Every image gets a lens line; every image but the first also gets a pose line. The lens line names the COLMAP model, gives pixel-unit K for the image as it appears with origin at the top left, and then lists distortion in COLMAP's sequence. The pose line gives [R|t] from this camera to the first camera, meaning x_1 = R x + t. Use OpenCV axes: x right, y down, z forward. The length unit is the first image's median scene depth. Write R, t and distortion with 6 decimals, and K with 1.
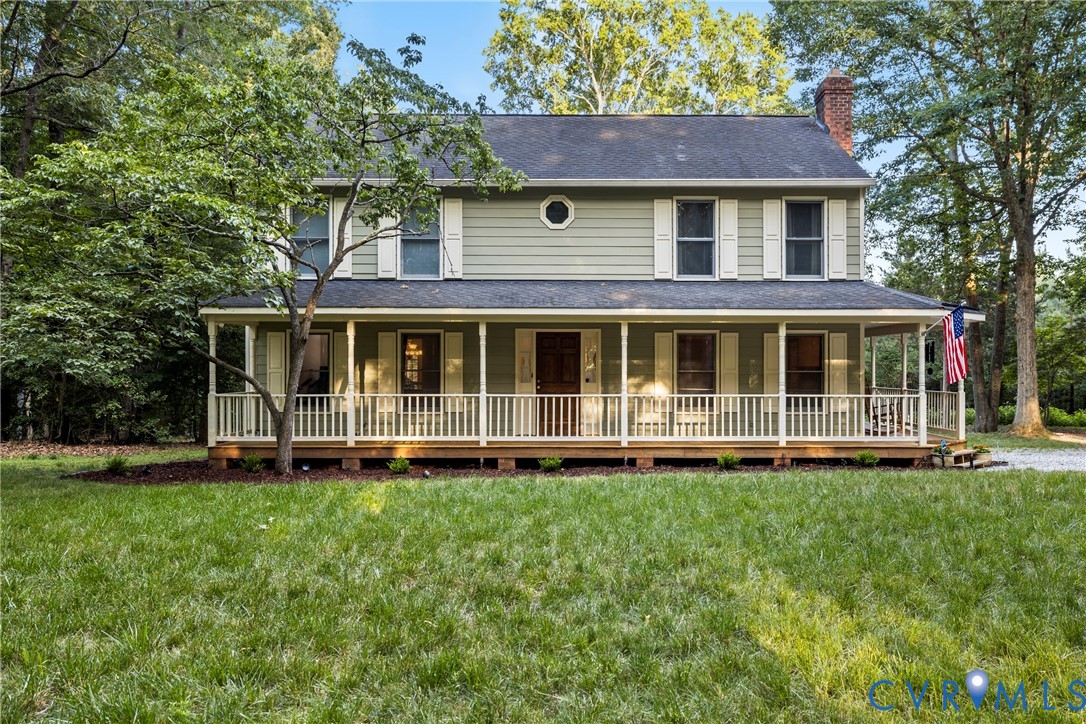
lens RADIAL K [[832.6, 0, 542.6], [0, 832.6, 360.2], [0, 0, 1]] dist [0.004213, -0.000102]
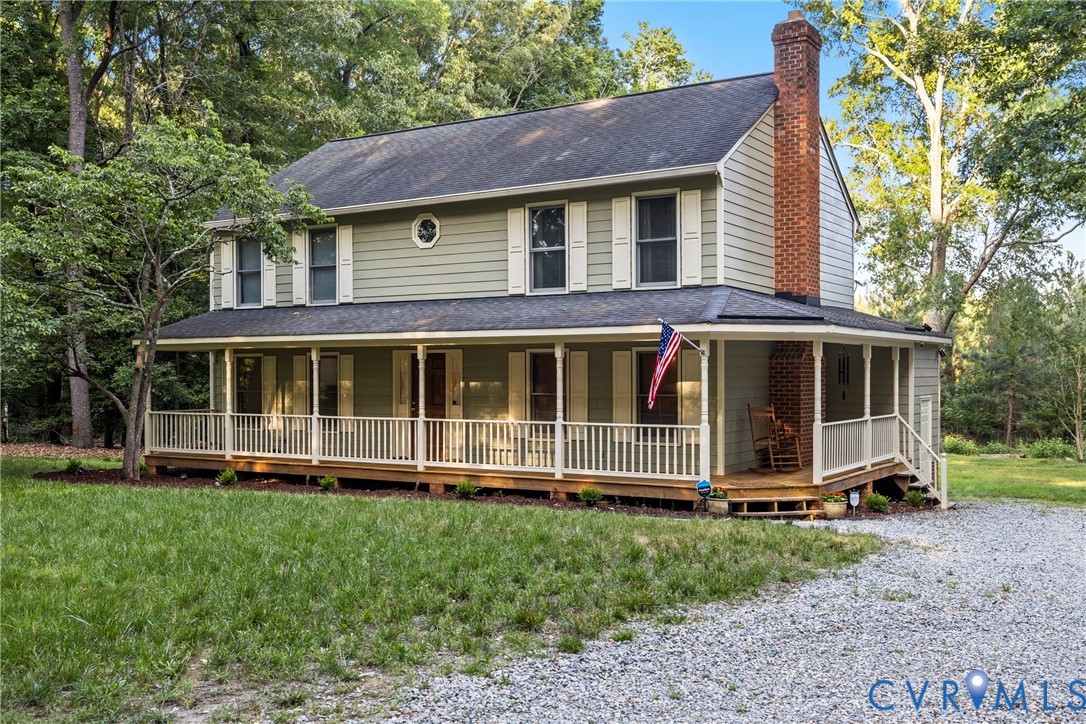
lens RADIAL K [[1089.5, 0, 542.9], [0, 1089.5, 365.1], [0, 0, 1]] dist [-0.010339, 0.000000]
pose [[0.841216, -0.008579, -0.540630, 0.819867], [-0.000983, 0.999848, -0.017395, 0.001586], [0.540698, 0.015164, 0.841080, 0.003373]]
